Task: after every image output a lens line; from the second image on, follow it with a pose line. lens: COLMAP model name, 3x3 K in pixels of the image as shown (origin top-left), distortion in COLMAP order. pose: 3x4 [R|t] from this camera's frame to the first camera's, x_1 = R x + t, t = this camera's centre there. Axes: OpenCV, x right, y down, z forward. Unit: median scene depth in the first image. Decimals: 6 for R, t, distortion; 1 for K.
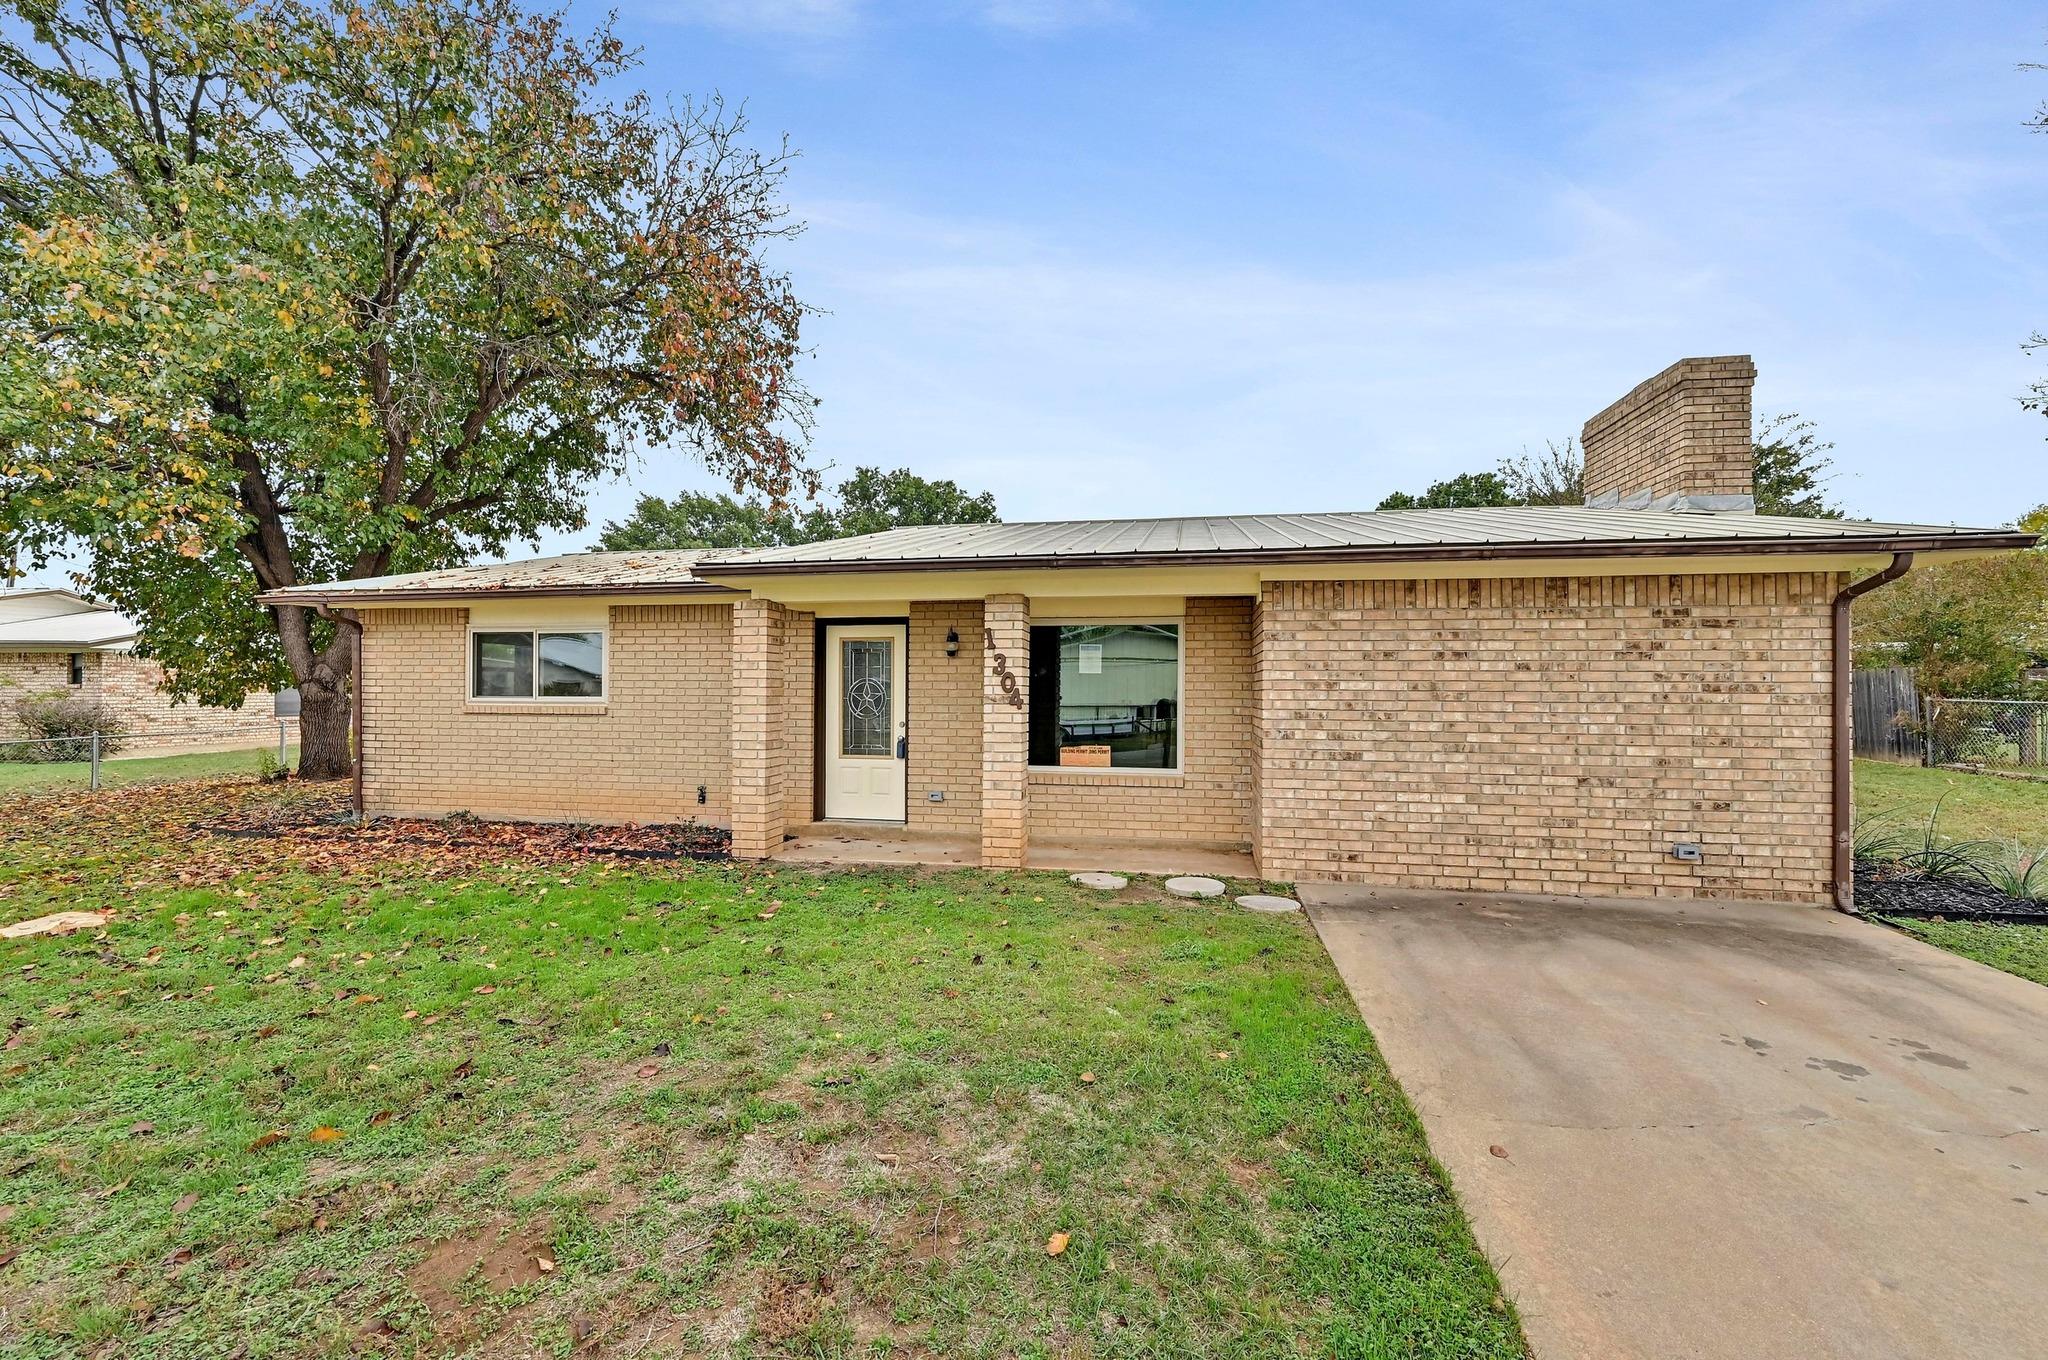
lens RADIAL K [[828.3, 0, 1045.1], [0, 828.3, 681.0], [0, 0, 1]] dist [-0.003146, -0.000042]
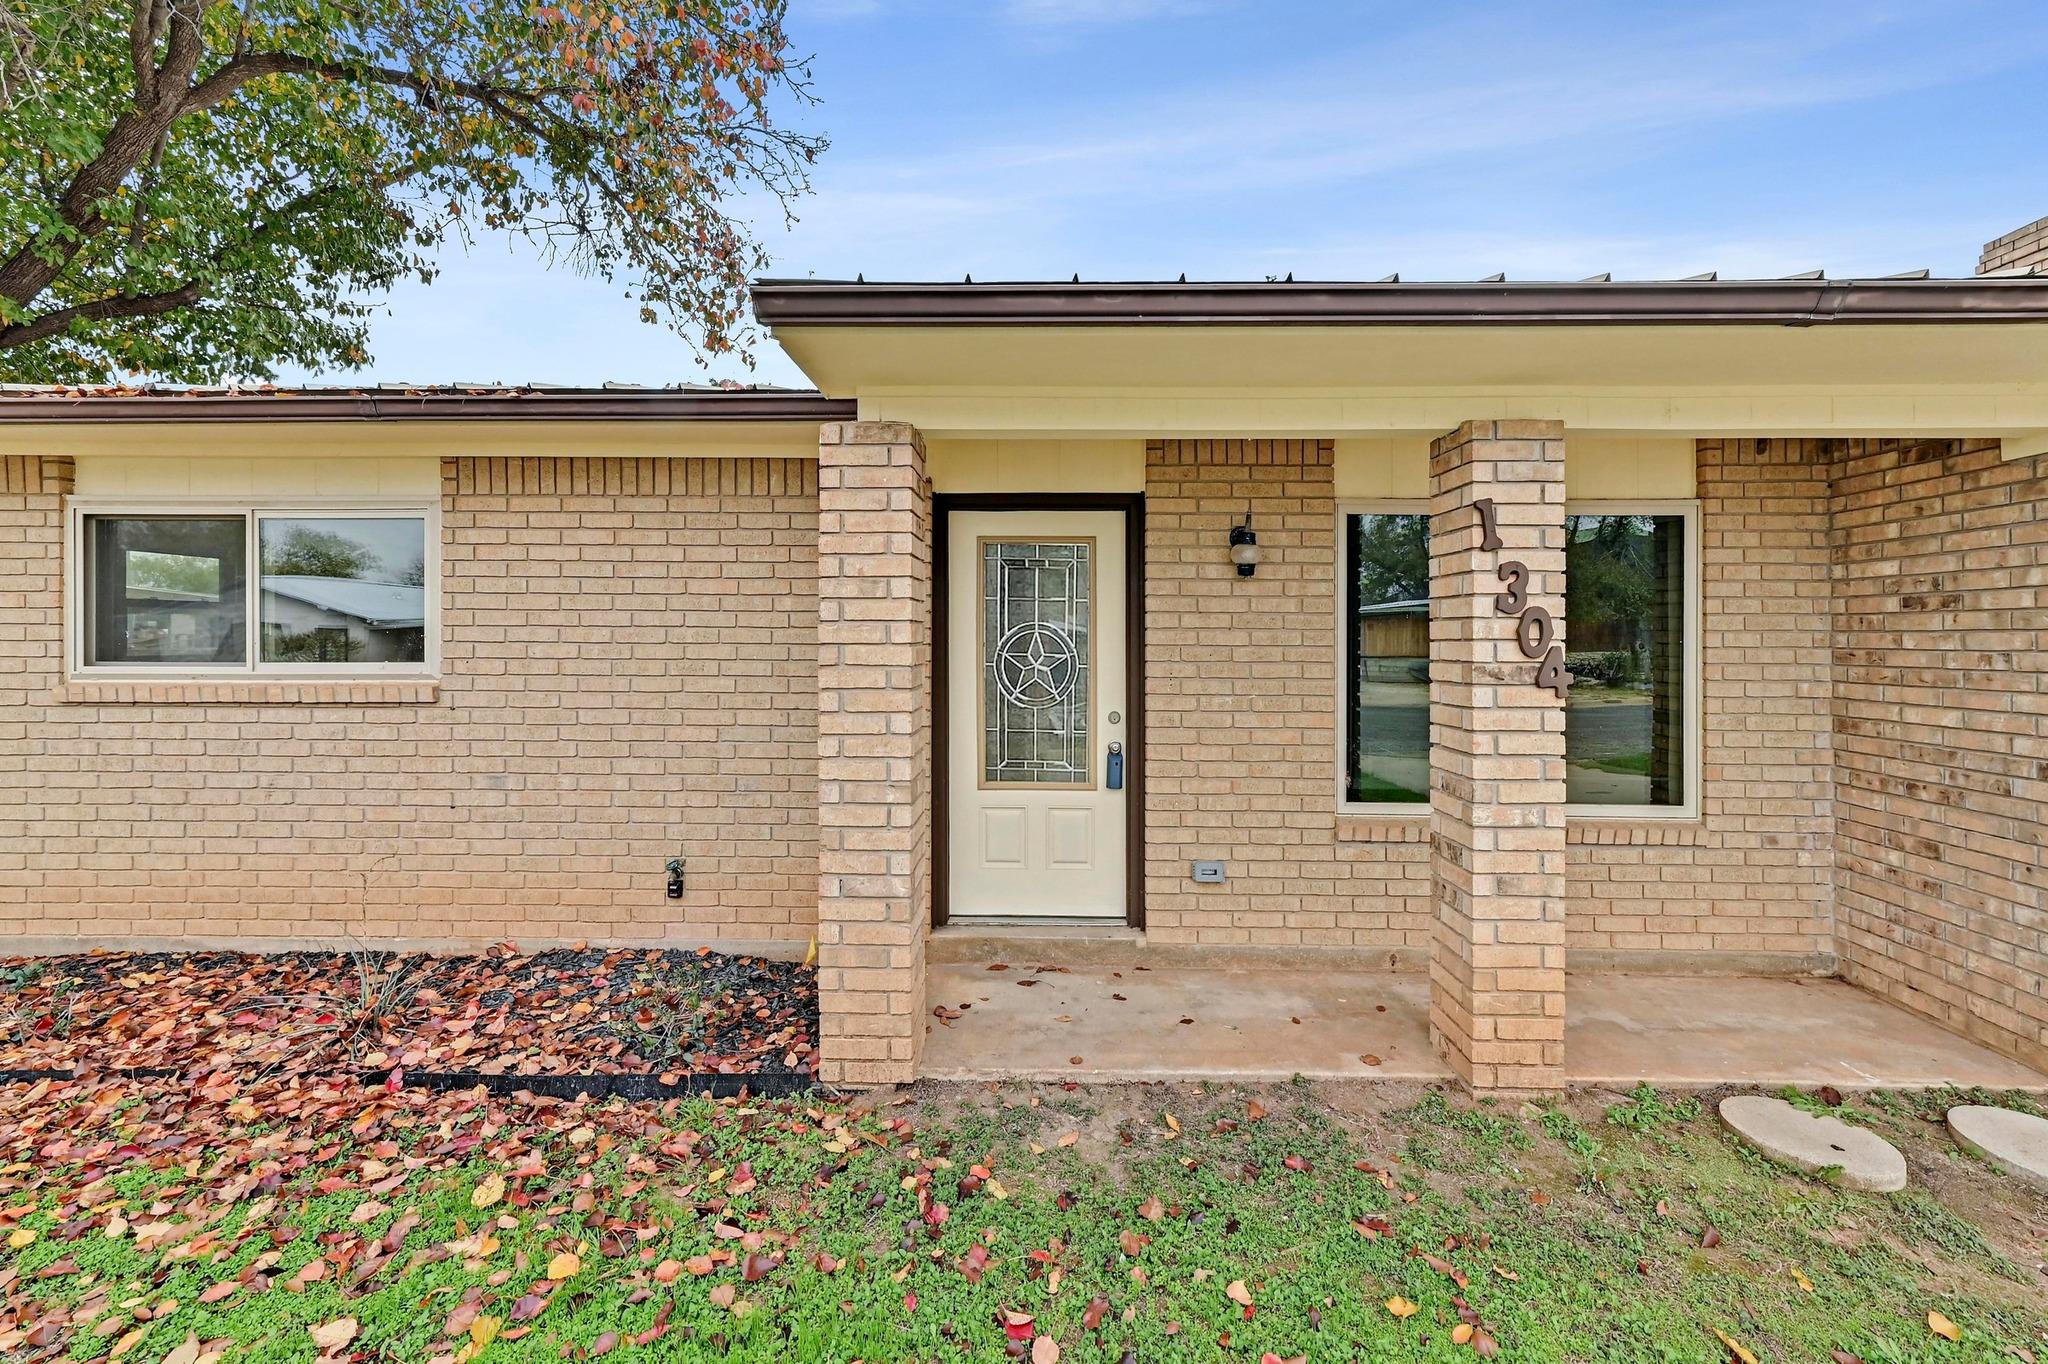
lens RADIAL K [[1047.6, 0, 1158.4], [0, 1047.6, 641.1], [0, 0, 1]] dist [0.066876, -0.025819]
pose [[0.991992, 0.000442, 0.126302, -0.225881], [-0.001999, 0.999924, 0.012206, -0.000055], [-0.126287, -0.012360, 0.991917, 0.392239]]
